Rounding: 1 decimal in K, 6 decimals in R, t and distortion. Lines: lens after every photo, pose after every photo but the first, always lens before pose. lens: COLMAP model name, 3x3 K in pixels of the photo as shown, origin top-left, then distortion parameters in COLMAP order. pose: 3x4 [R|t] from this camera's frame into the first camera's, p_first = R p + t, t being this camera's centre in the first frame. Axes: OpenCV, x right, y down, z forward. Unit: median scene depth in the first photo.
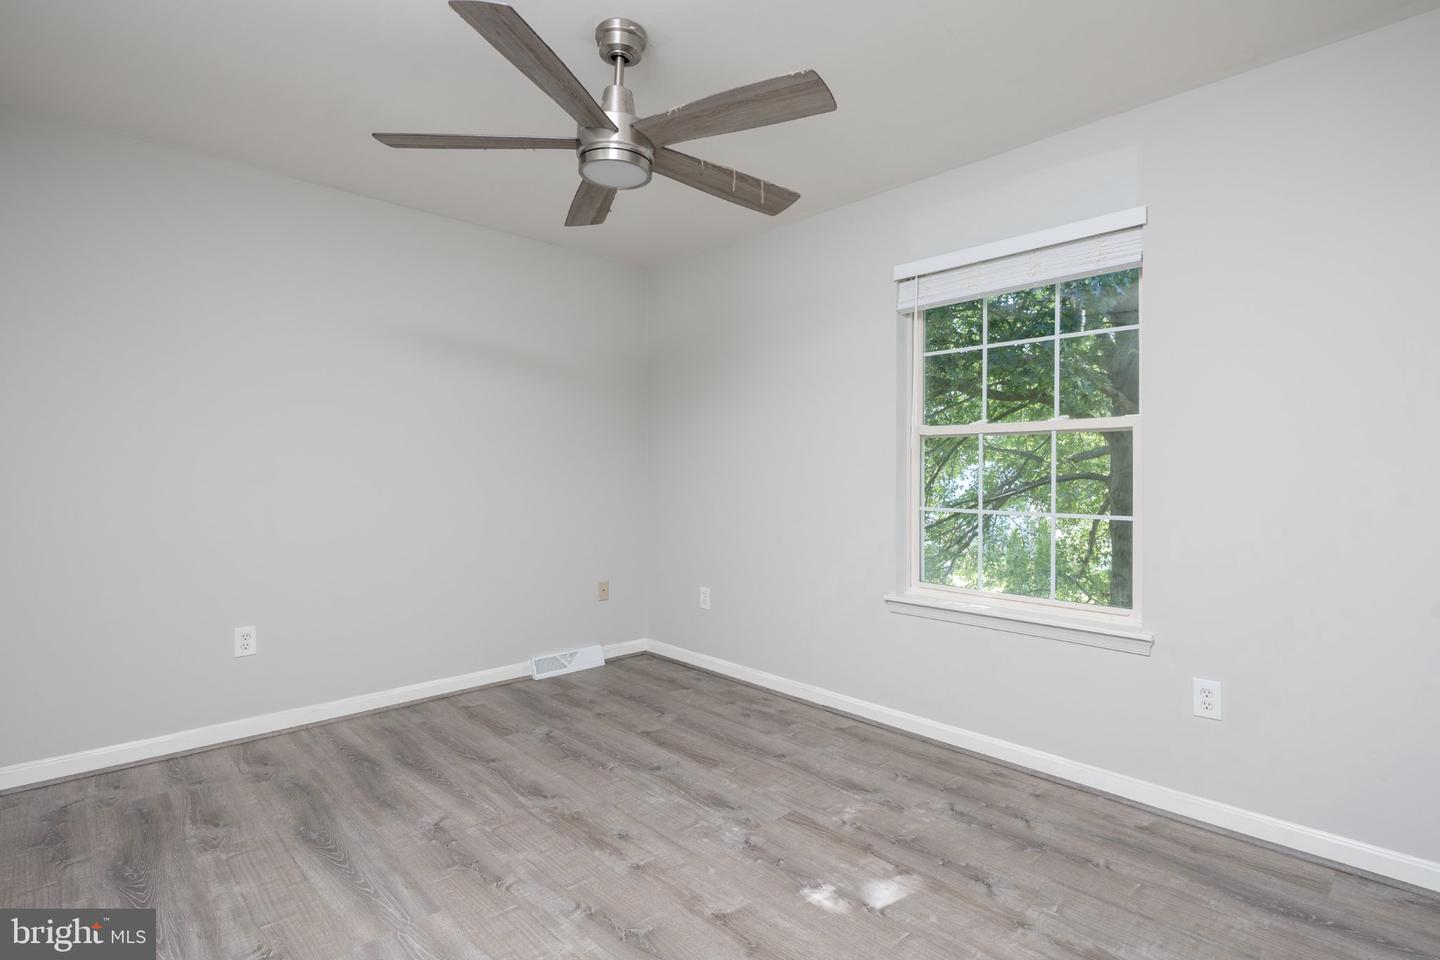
lens RADIAL K [[698.3, 0, 716.9], [0, 698.3, 477.4], [0, 0, 1]] dist [0.002180, -0.003331]
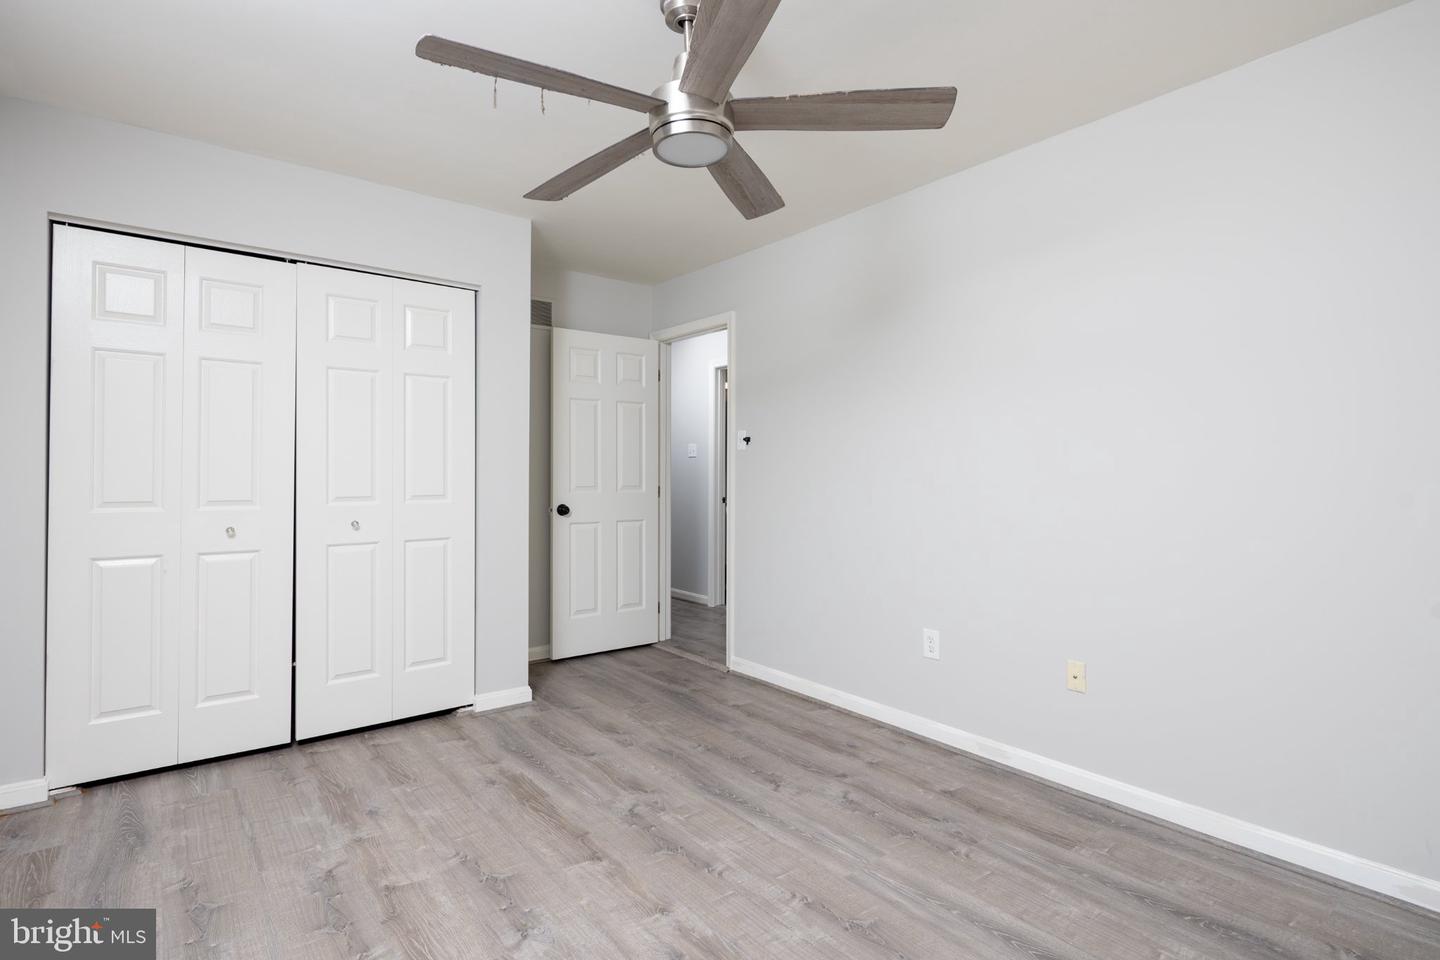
lens RADIAL K [[698.3, 0, 718.1], [0, 698.3, 471.2], [0, 0, 1]] dist [0.002180, -0.003331]
pose [[-0.995879, -0.006962, 0.090430, -0.225457], [-0.006615, 0.999970, 0.004133, -0.014276], [-0.090456, 0.003517, -0.995894, 1.620935]]
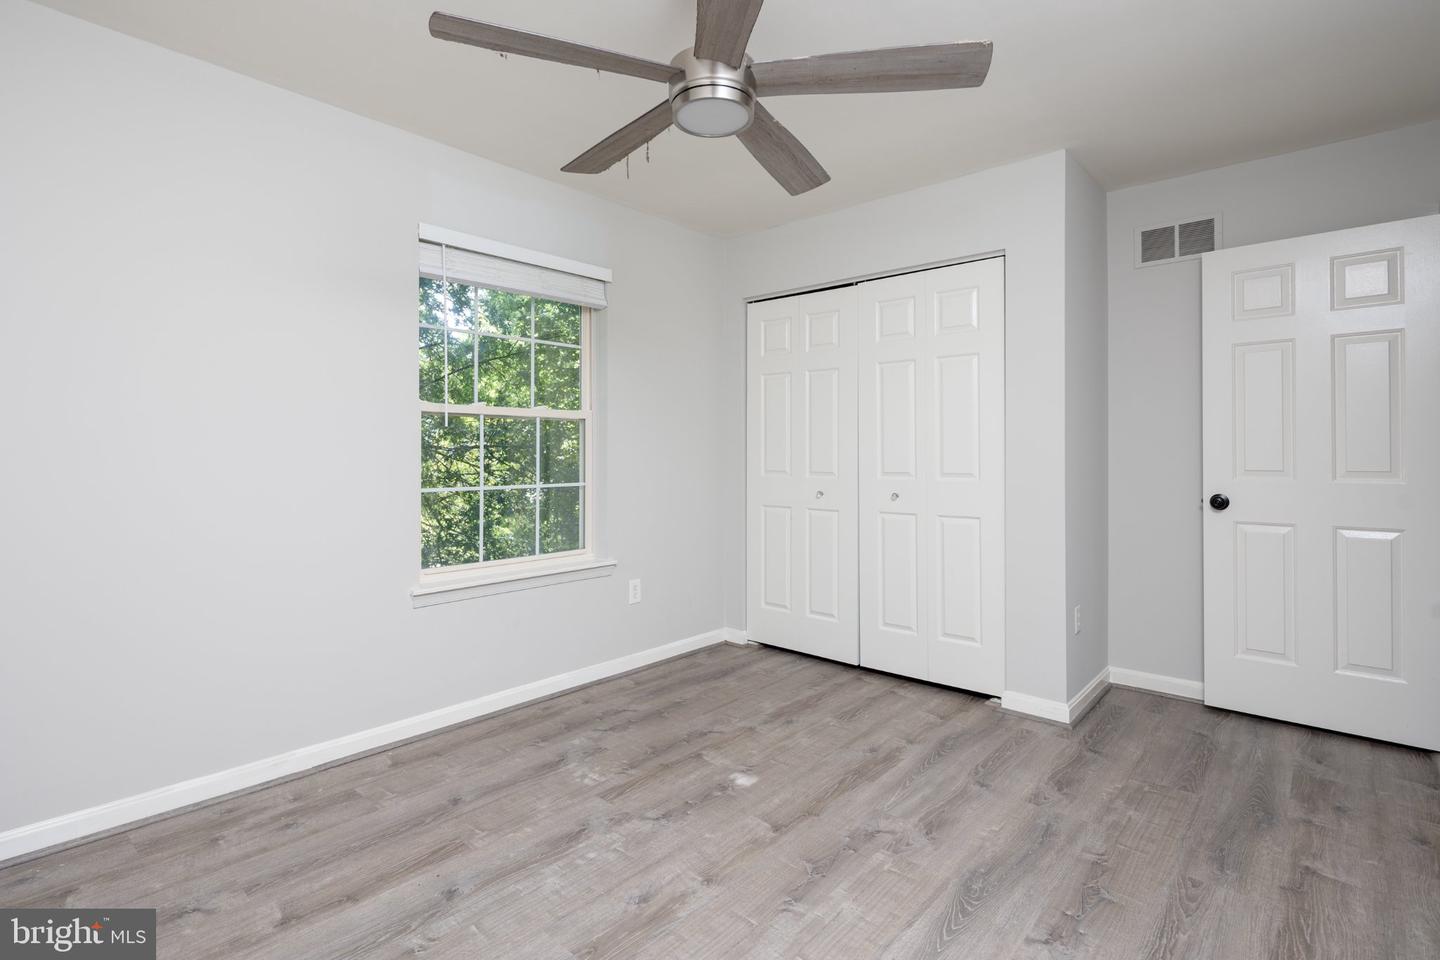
lens RADIAL K [[698.3, 0, 712.1], [0, 698.3, 459.2], [0, 0, 1]] dist [0.002180, -0.003331]
pose [[-0.079572, -0.013759, 0.996734, -0.877650], [0.007563, 0.999868, 0.014406, -0.009800], [-0.996800, 0.008685, -0.079457, 0.909620]]
